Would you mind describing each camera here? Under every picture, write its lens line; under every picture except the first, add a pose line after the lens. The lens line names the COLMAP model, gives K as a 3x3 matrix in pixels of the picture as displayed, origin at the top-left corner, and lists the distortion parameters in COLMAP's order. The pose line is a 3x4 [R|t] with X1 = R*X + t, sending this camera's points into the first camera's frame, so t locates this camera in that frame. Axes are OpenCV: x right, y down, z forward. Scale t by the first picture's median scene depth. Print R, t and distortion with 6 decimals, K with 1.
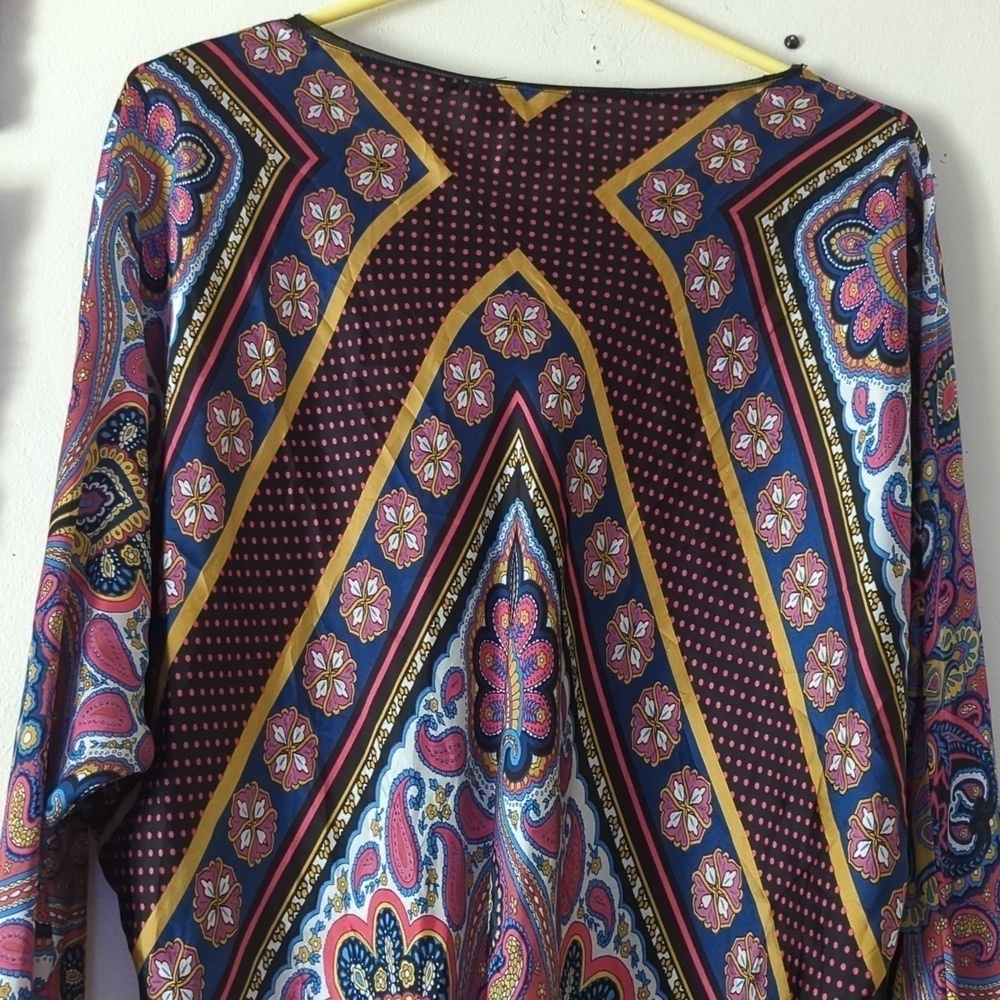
lens RADIAL K [[1646.3, 0, 523.3], [0, 1646.3, 503.1], [0, 0, 1]] dist [0.219903, -1.005431]
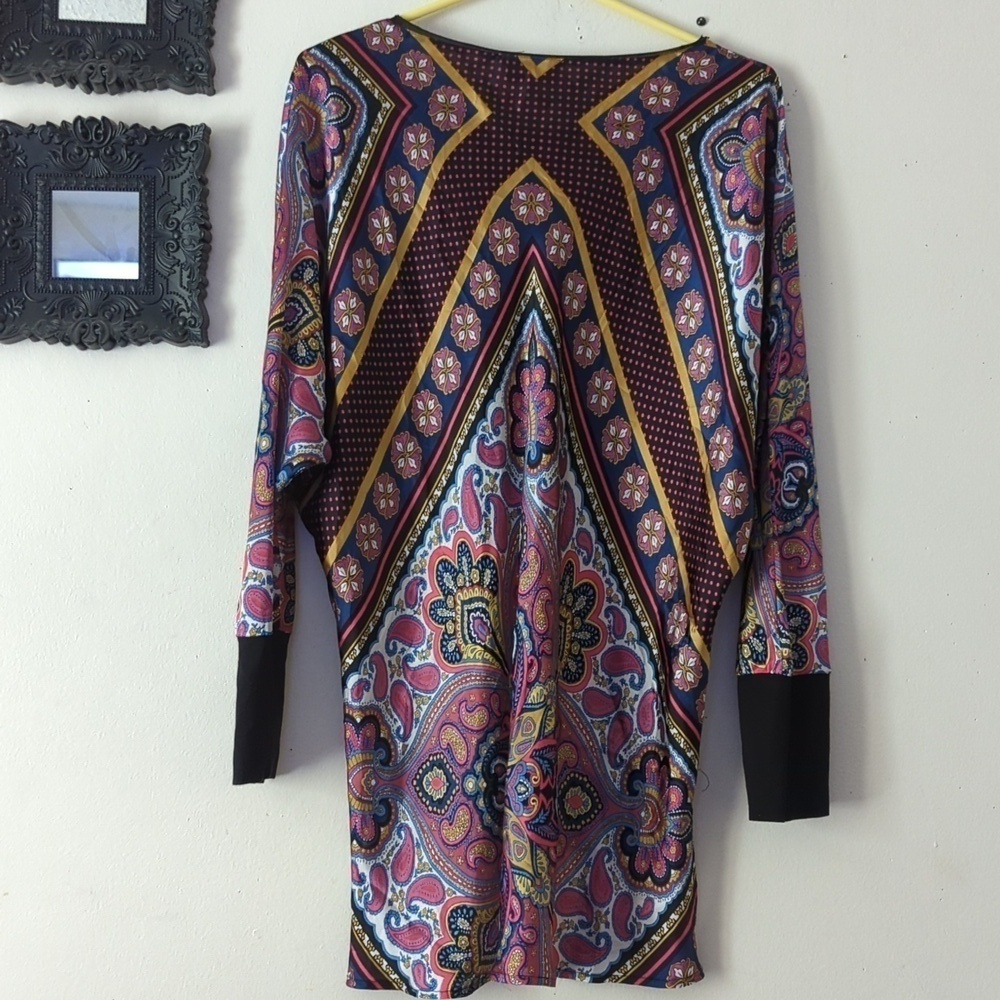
lens RADIAL K [[1646.3, 0, 523.3], [0, 1646.3, 503.1], [0, 0, 1]] dist [0.219903, -1.005431]
pose [[0.999101, -0.013516, -0.040183, 0.052766], [0.017247, 0.995421, 0.094015, 0.037302], [0.038729, -0.094624, 0.994760, -0.731240]]
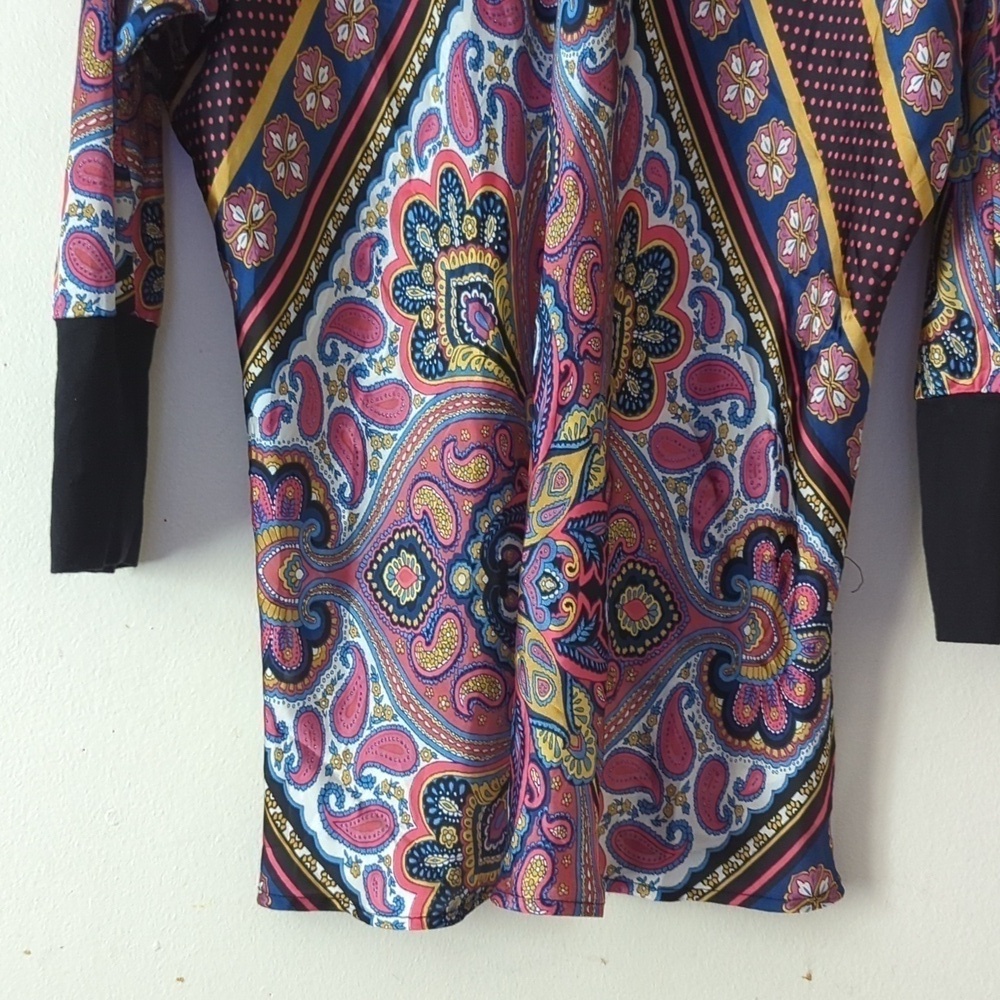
lens RADIAL K [[1646.3, 0, 523.3], [0, 1646.3, 503.1], [0, 0, 1]] dist [0.219903, -1.005431]
pose [[0.998697, -0.002588, -0.050972, 0.015807], [0.012283, 0.981548, 0.190821, 0.245941], [0.049538, -0.191198, 0.980301, -0.048915]]
